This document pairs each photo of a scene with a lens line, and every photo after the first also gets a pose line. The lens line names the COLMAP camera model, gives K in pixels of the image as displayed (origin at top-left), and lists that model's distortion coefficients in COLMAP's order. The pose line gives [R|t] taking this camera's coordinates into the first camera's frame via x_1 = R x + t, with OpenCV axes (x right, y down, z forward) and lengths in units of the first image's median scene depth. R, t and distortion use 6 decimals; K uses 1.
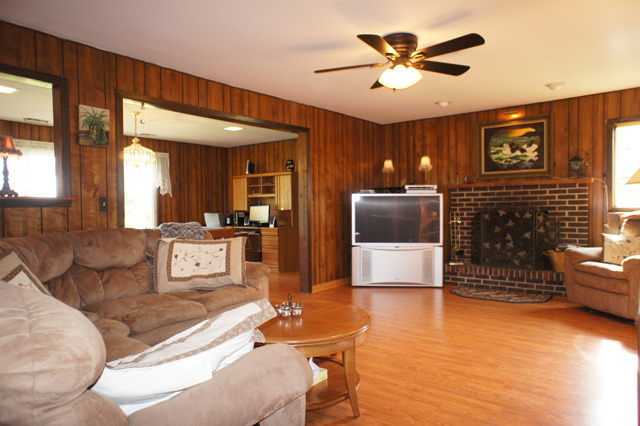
lens RADIAL K [[435.5, 0, 312.5], [0, 435.5, 215.7], [0, 0, 1]] dist [-0.064349, 0.094802]
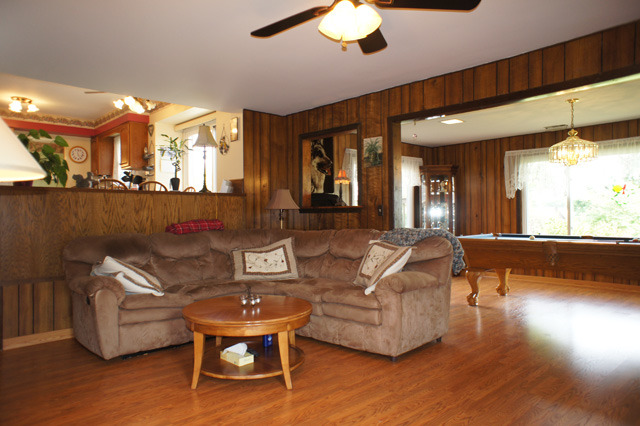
lens RADIAL K [[435.5, 0, 312.5], [0, 435.5, 215.7], [0, 0, 1]] dist [-0.064349, 0.094802]
pose [[-0.144418, 0.016582, -0.989378, 0.826075], [-0.010320, 0.999780, 0.018263, -0.033160], [0.989463, 0.012848, -0.144215, 0.990212]]
